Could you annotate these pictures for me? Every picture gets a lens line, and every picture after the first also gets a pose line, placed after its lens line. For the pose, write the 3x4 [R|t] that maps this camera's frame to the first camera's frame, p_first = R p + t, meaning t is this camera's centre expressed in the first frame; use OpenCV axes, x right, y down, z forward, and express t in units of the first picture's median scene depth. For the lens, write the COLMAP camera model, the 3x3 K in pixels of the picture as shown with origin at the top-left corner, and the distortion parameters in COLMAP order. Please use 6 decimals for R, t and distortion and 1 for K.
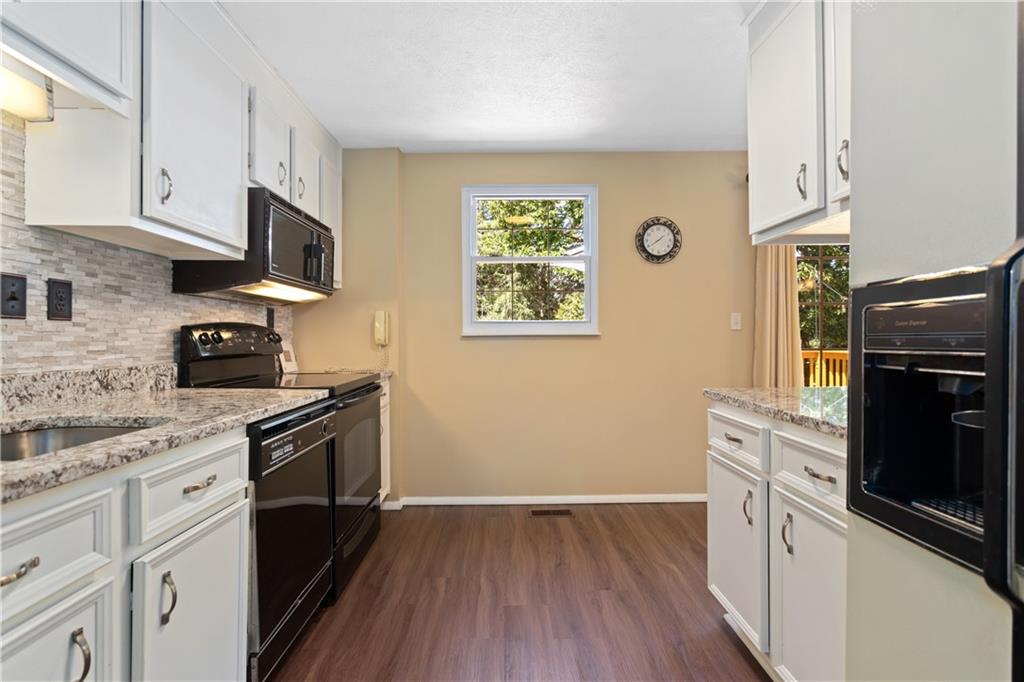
lens RADIAL K [[488.7, 0, 513.3], [0, 488.7, 338.6], [0, 0, 1]] dist [-0.014771, 0.005219]
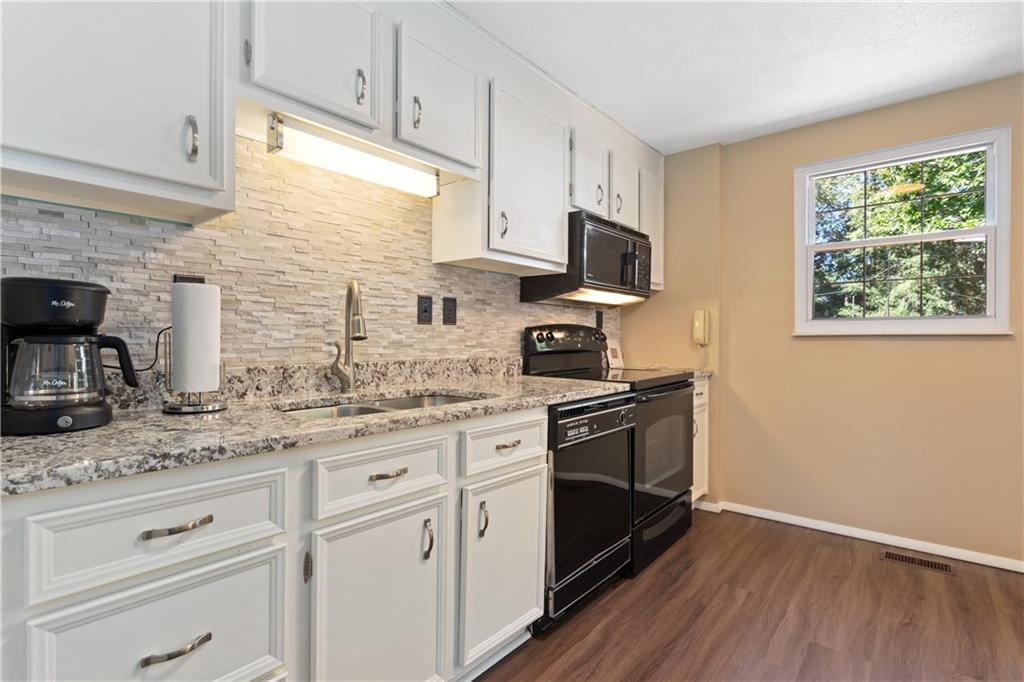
lens RADIAL K [[488.7, 0, 514.7], [0, 488.7, 340.7], [0, 0, 1]] dist [-0.014771, 0.005219]
pose [[0.764529, 0.009279, -0.644523, 0.124935], [-0.005795, 0.999955, 0.007523, -0.000470], [0.644564, -0.002017, 0.764548, -0.015961]]
